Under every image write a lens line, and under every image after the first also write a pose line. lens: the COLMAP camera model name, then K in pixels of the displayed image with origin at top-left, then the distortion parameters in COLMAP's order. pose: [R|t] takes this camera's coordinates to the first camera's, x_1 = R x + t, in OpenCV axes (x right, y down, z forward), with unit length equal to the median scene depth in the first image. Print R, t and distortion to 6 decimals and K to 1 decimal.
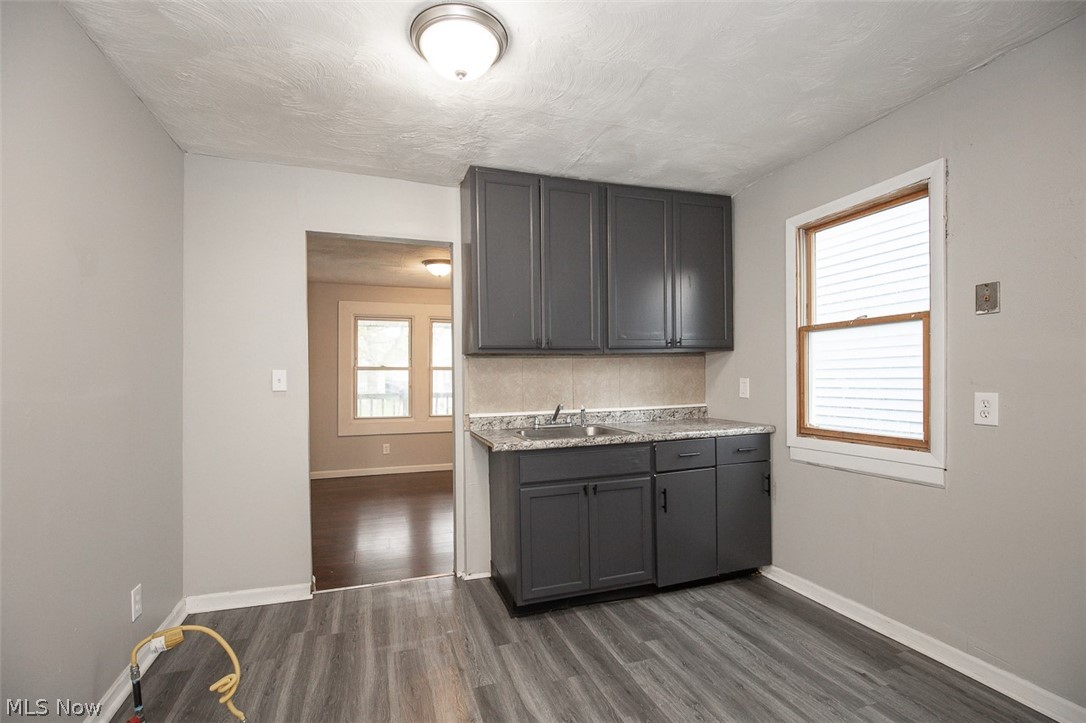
lens RADIAL K [[489.8, 0, 534.3], [0, 489.8, 382.7], [0, 0, 1]] dist [-0.019656, 0.003492]
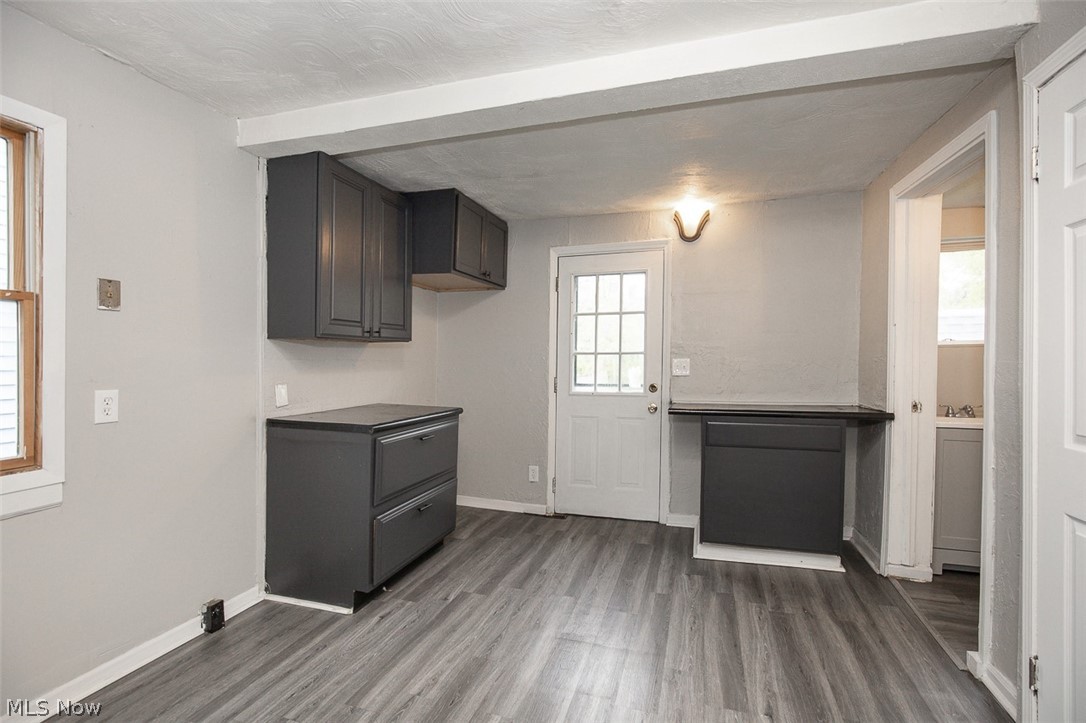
lens RADIAL K [[489.8, 0, 544.6], [0, 489.8, 363.1], [0, 0, 1]] dist [-0.019656, 0.003492]
pose [[-0.801416, 0.012145, 0.597984, -0.283020], [0.013766, 0.999904, -0.001858, -0.015343], [-0.597949, 0.006743, -0.801506, 0.969445]]
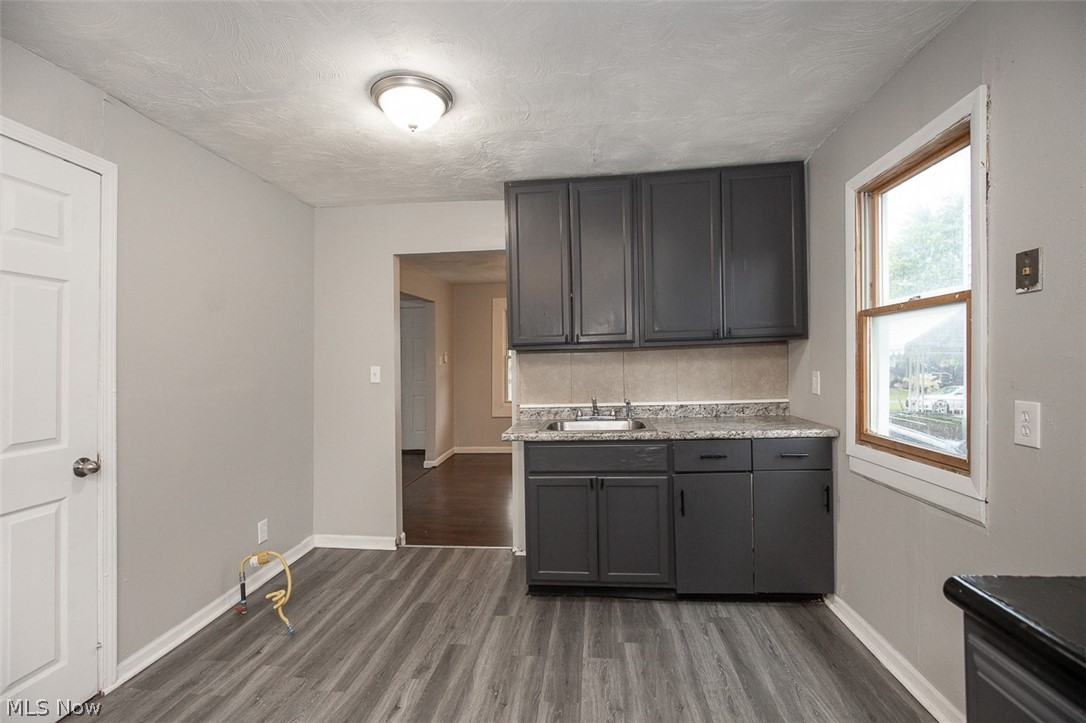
lens RADIAL K [[489.8, 0, 541.5], [0, 489.8, 362.3], [0, 0, 1]] dist [-0.019656, 0.003492]
pose [[0.906757, -0.007973, -0.421579, 0.446055], [0.006921, 0.999968, -0.004025, -0.031085], [0.421598, 0.000732, 0.906783, 0.028215]]
